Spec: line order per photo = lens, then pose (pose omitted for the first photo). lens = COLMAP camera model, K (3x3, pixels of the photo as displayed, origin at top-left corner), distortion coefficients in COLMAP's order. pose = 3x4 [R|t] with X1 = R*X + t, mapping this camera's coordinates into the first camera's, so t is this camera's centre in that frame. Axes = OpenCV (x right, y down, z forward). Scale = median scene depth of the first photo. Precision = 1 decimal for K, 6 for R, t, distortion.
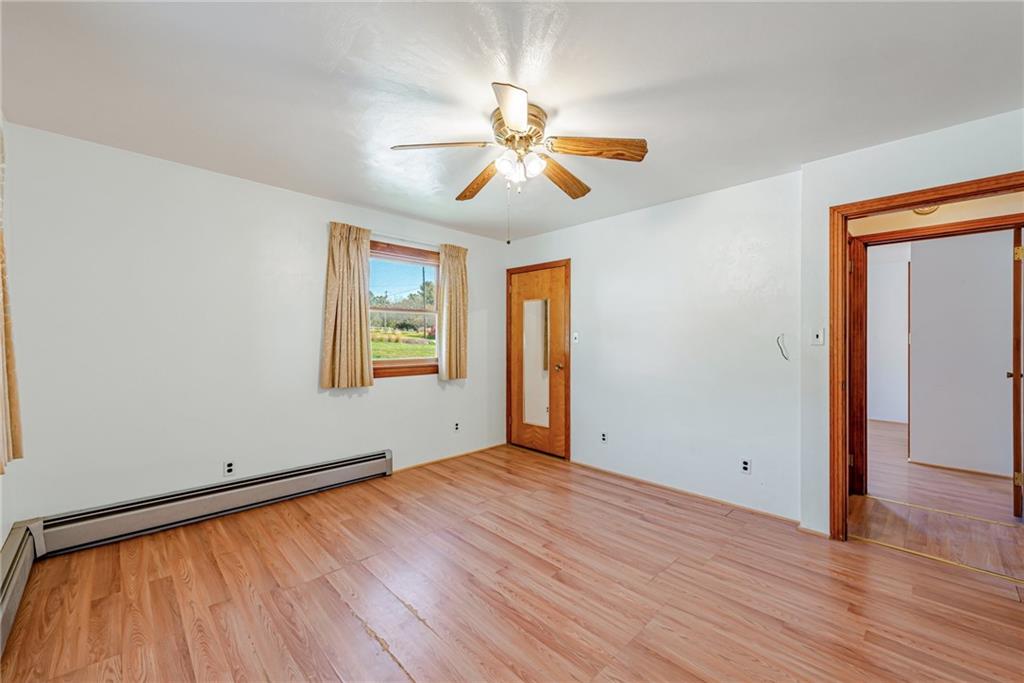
lens RADIAL K [[406.3, 0, 503.9], [0, 406.3, 335.0], [0, 0, 1]] dist [0.014685, -0.001575]
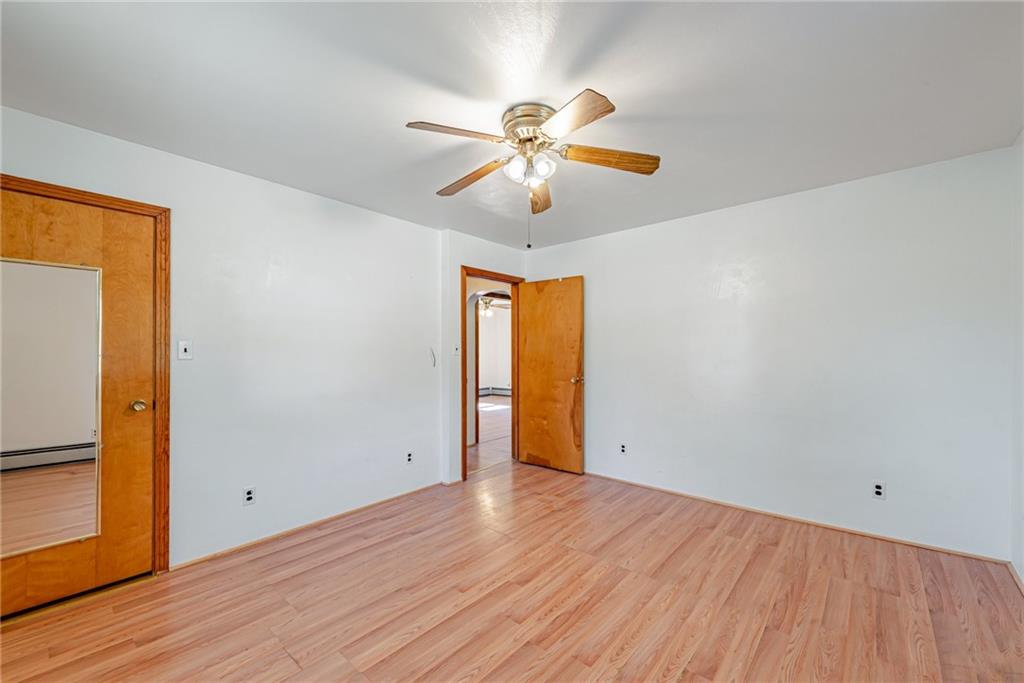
lens RADIAL K [[406.3, 0, 532.8], [0, 406.3, 353.9], [0, 0, 1]] dist [0.014685, -0.001575]
pose [[-0.123634, -0.003536, 0.992322, -0.613935], [-0.007969, 0.999965, 0.002571, 0.008793], [-0.992296, -0.007590, -0.123657, 0.762455]]
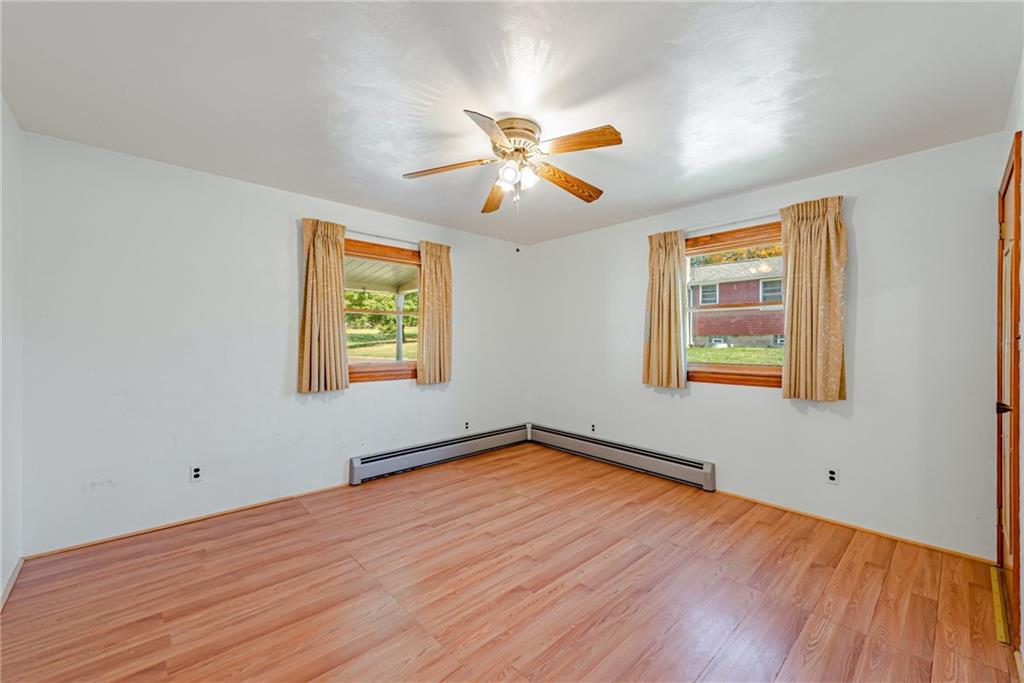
lens RADIAL K [[406.3, 0, 515.9], [0, 406.3, 341.9], [0, 0, 1]] dist [0.014685, -0.001575]
pose [[-0.009949, 0.003786, -0.999943, 0.752016], [0.010188, 0.999941, 0.003684, 0.005104], [0.999899, -0.010151, -0.009987, 0.695579]]
